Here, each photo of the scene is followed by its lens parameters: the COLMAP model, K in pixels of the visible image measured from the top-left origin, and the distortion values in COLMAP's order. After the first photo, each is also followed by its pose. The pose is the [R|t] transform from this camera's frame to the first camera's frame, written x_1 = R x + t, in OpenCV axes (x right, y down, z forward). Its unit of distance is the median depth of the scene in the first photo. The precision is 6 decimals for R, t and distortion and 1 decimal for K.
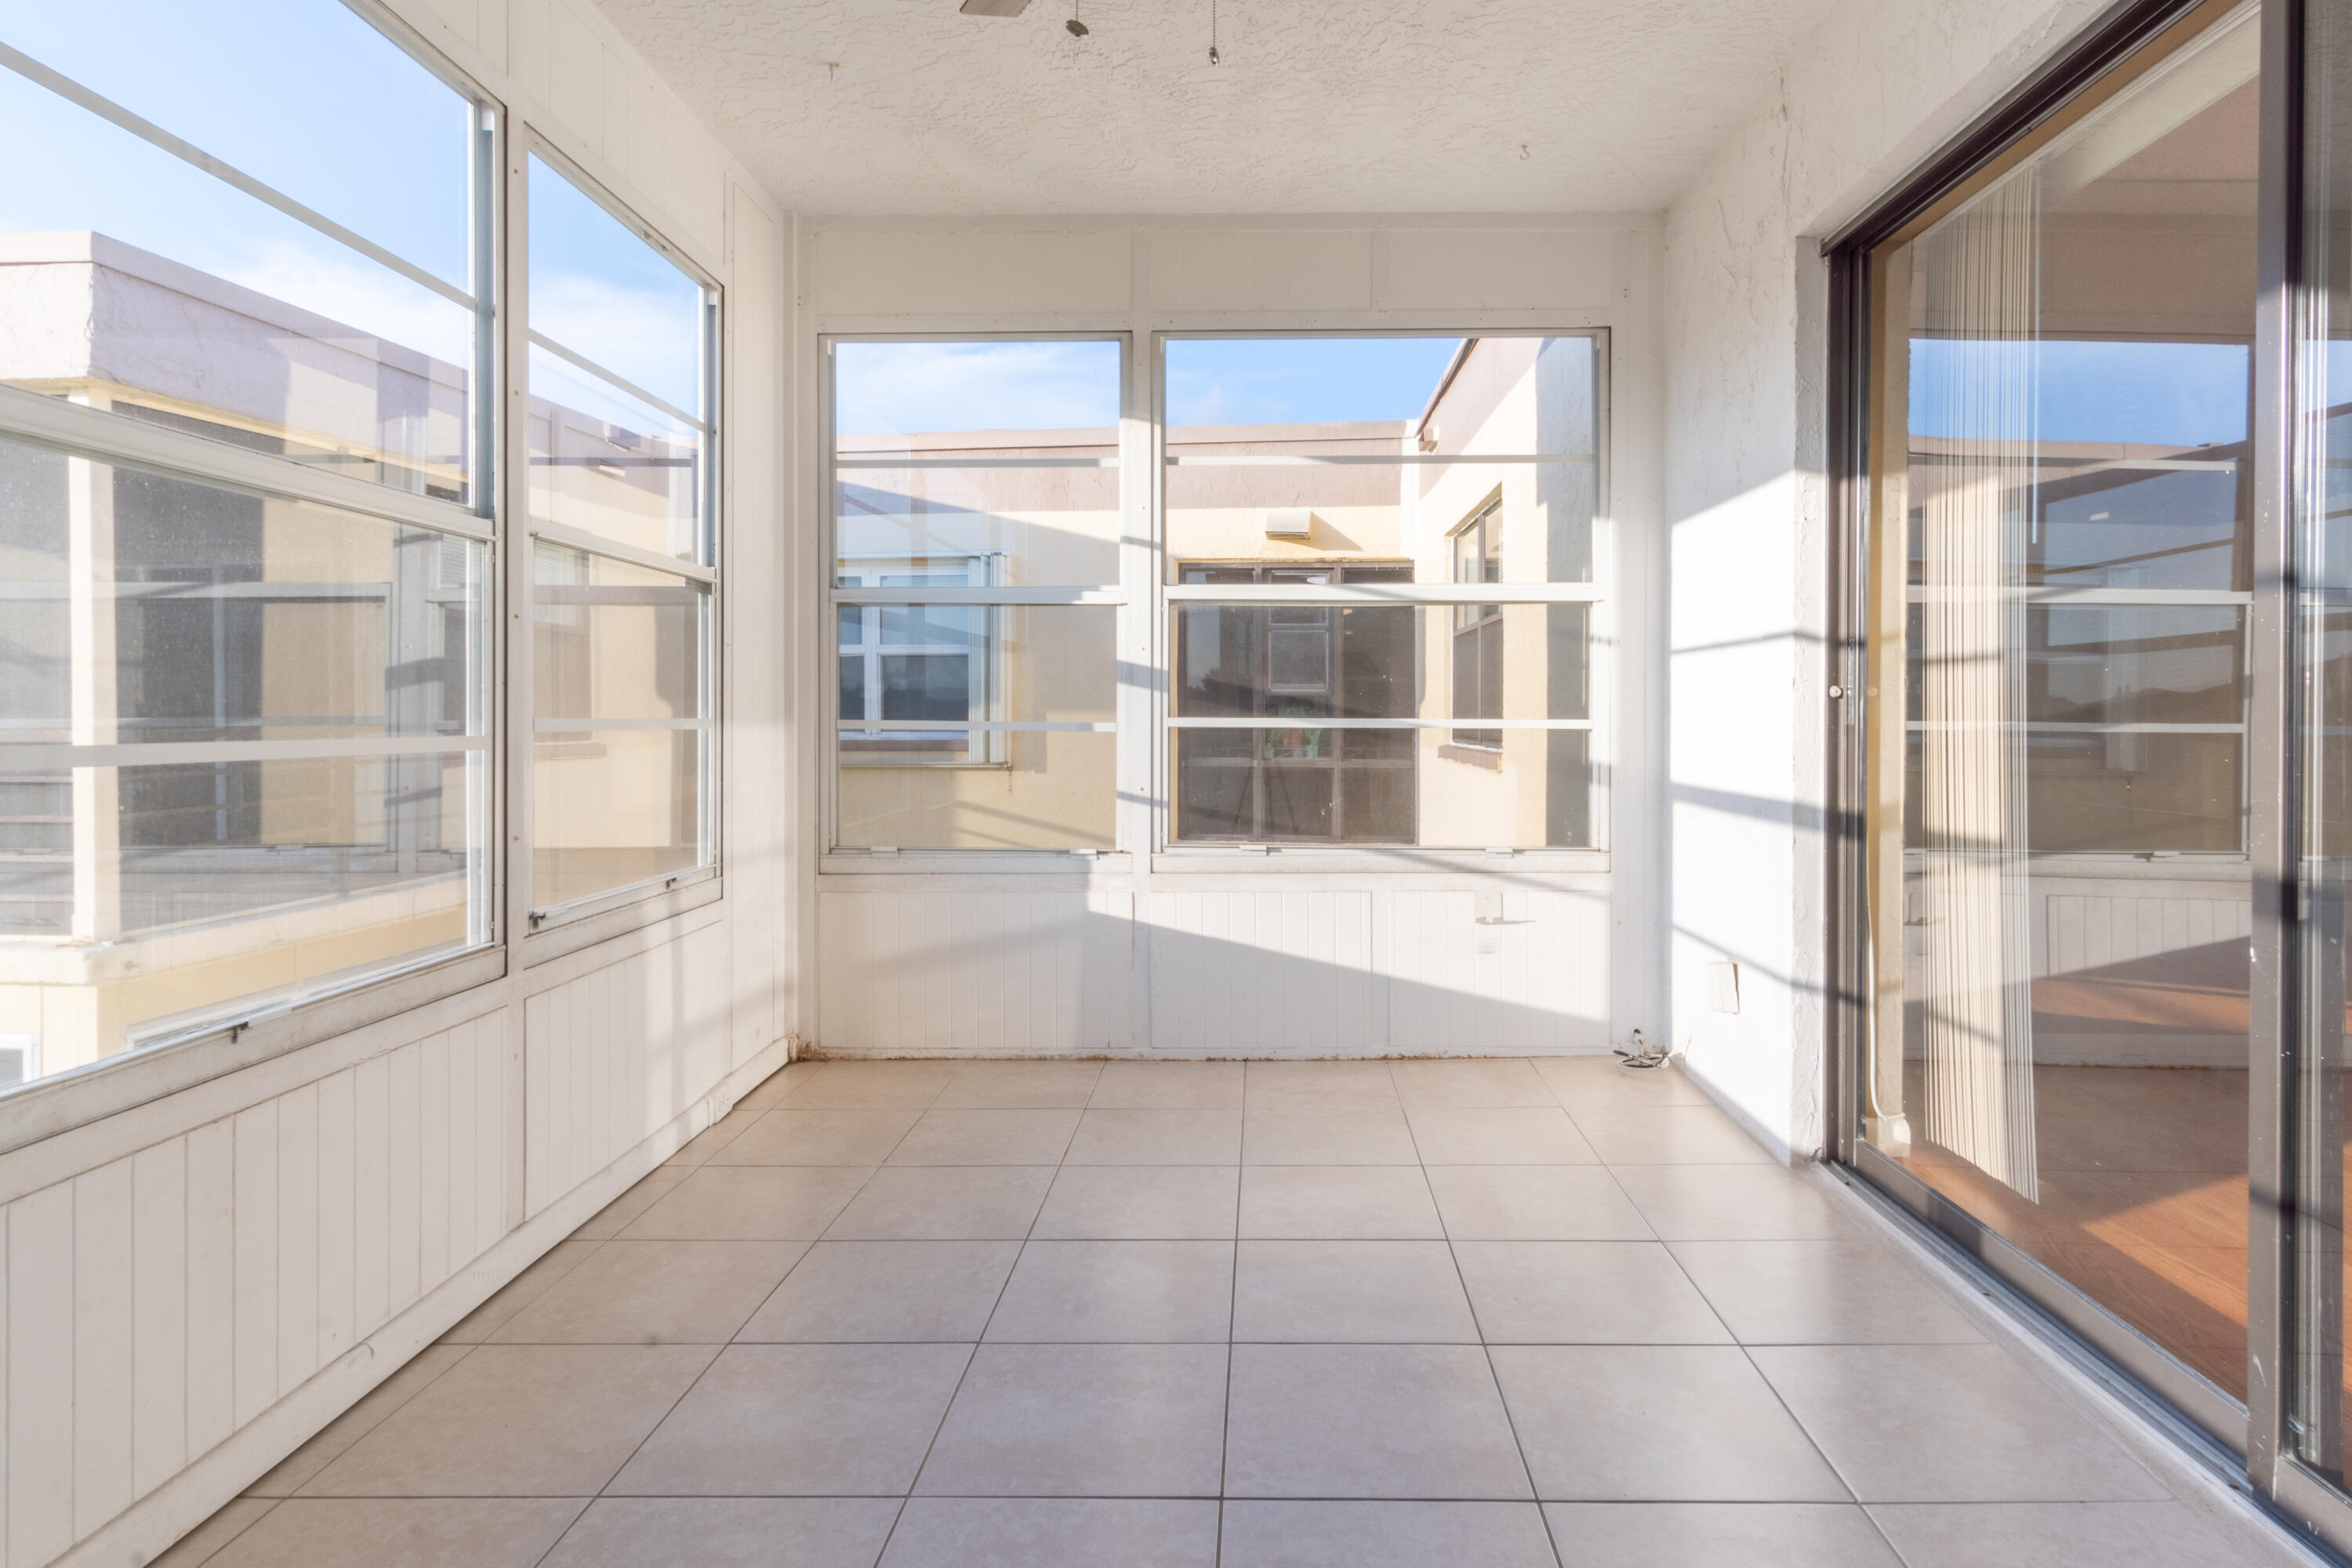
lens RADIAL K [[1293.0, 0, 1206.9], [0, 1293.0, 741.6], [0, 0, 1]] dist [0.003287, 0.002835]
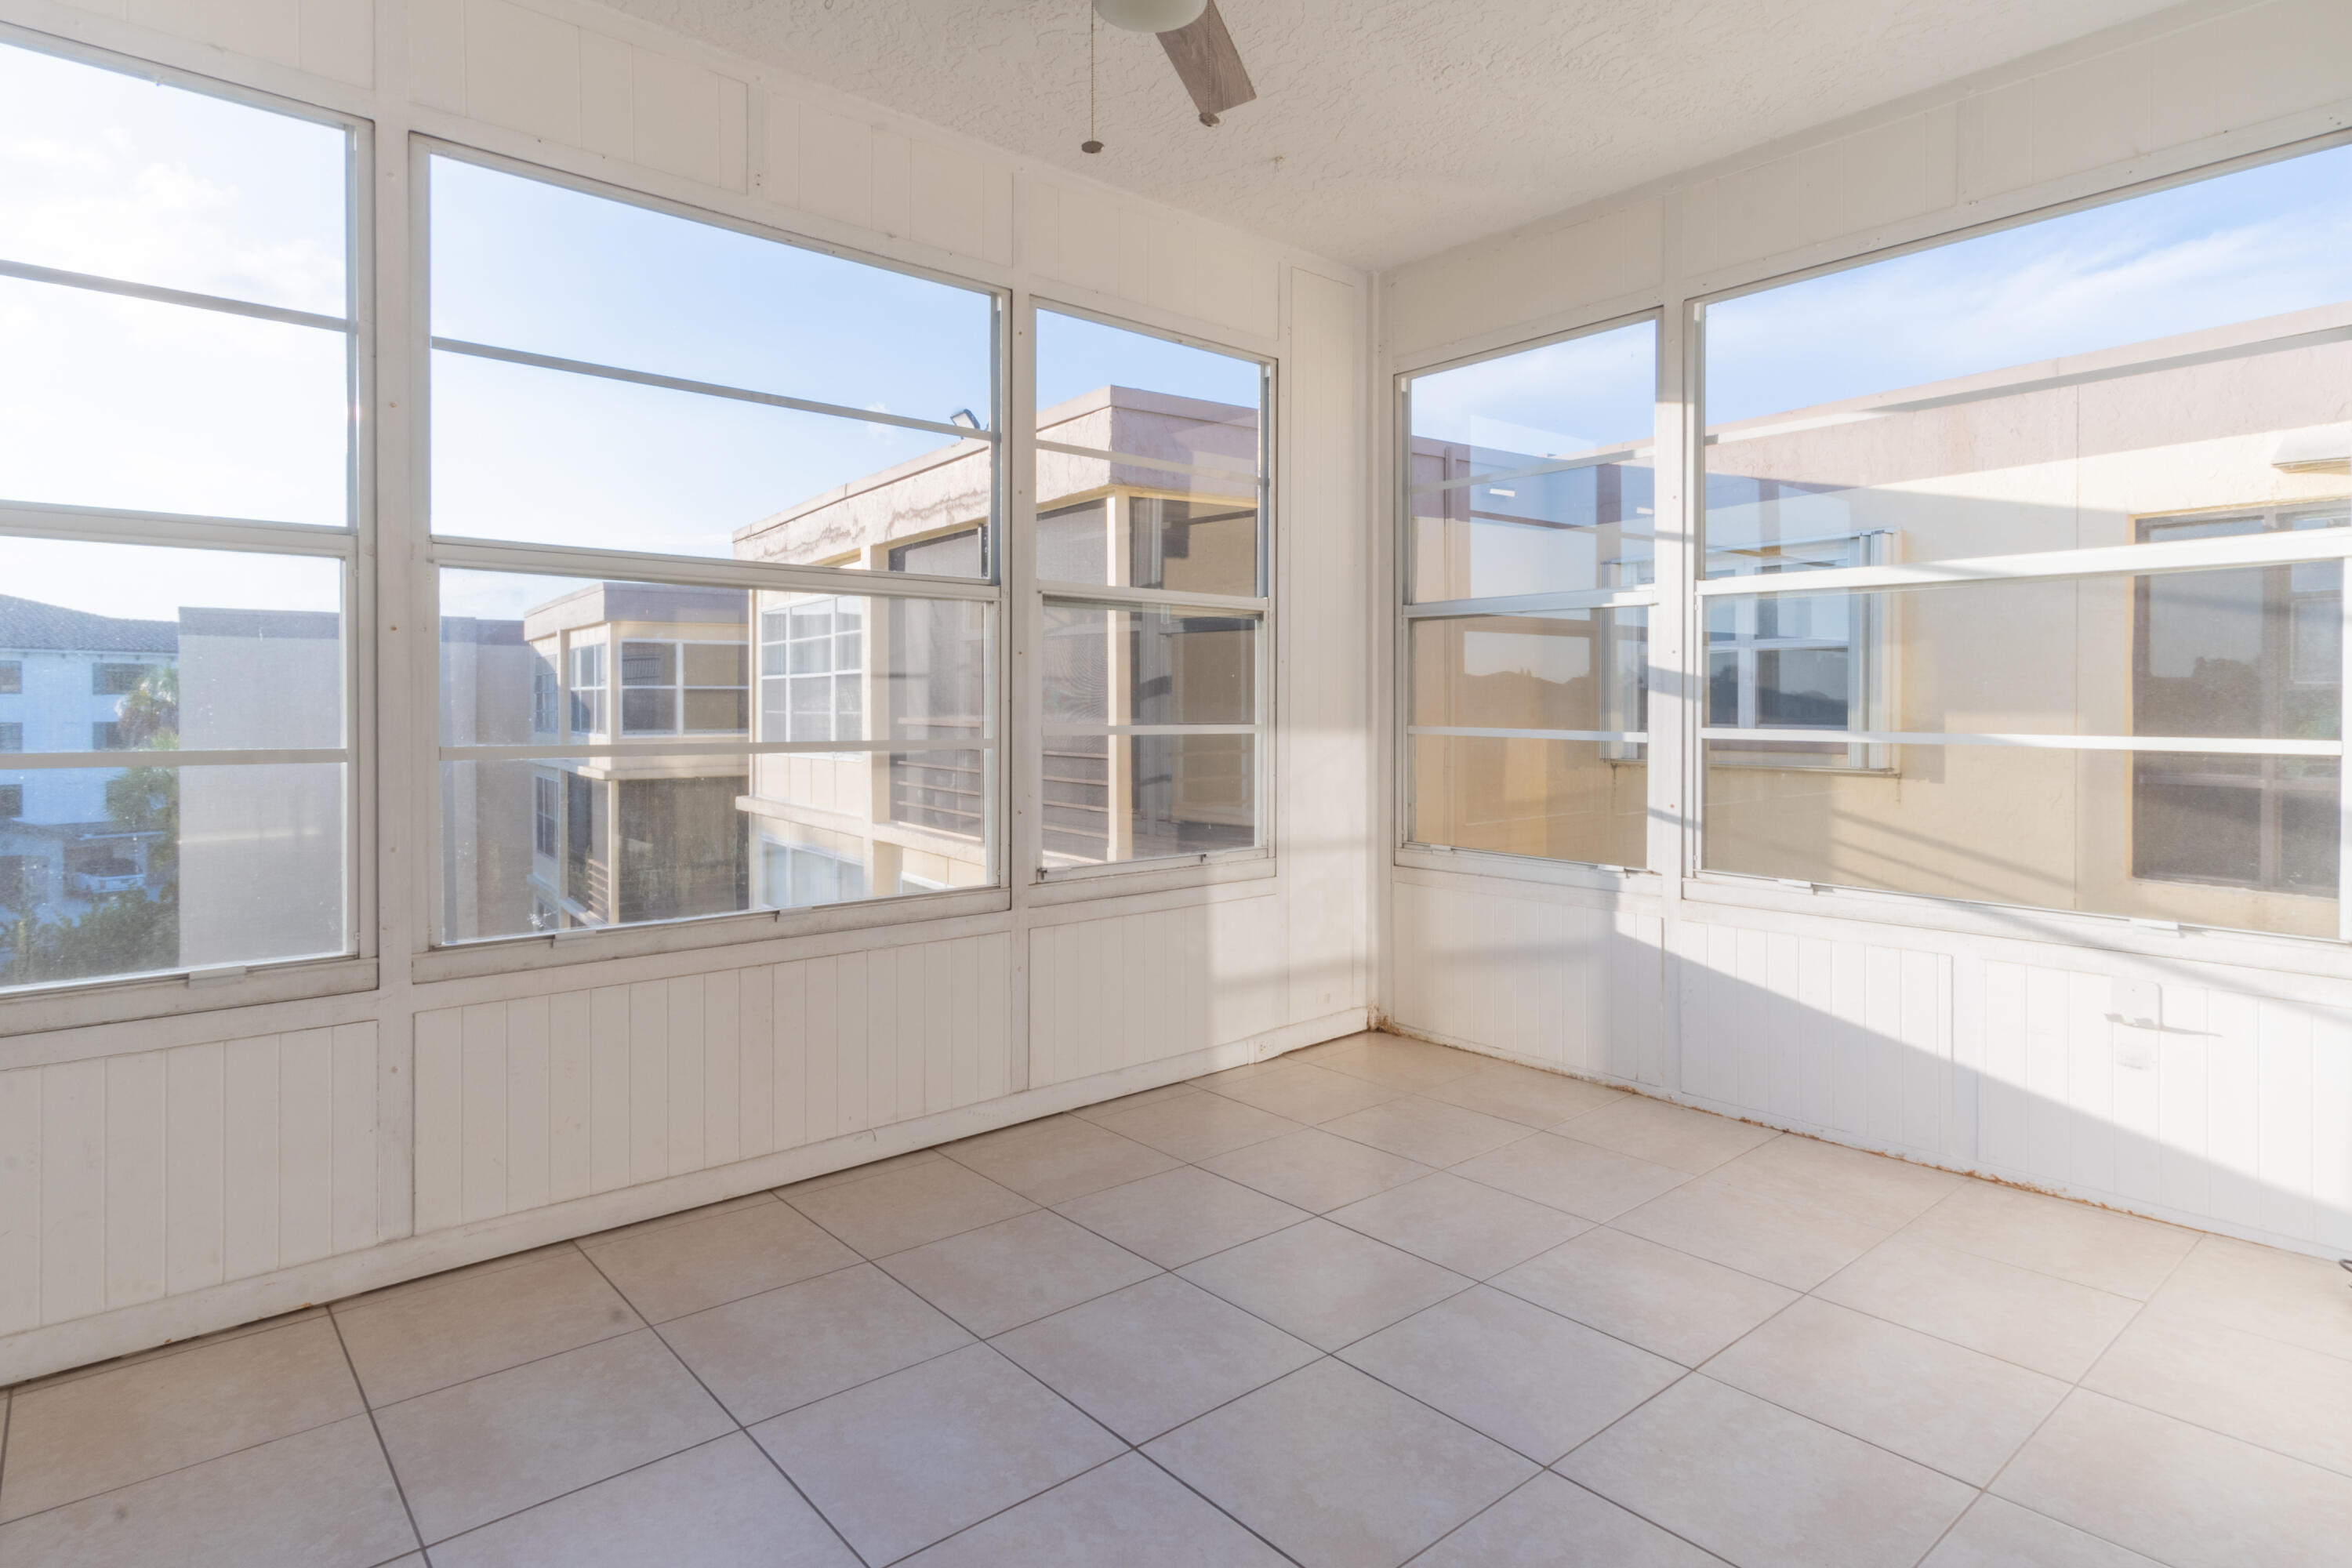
lens RADIAL K [[1293.0, 0, 1206.9], [0, 1293.0, 741.6], [0, 0, 1]] dist [0.003287, 0.002835]
pose [[0.659079, 0.022953, -0.751723, 0.418779], [-0.016967, 0.999734, 0.015651, -0.017629], [0.751882, 0.002439, 0.659293, 0.152156]]
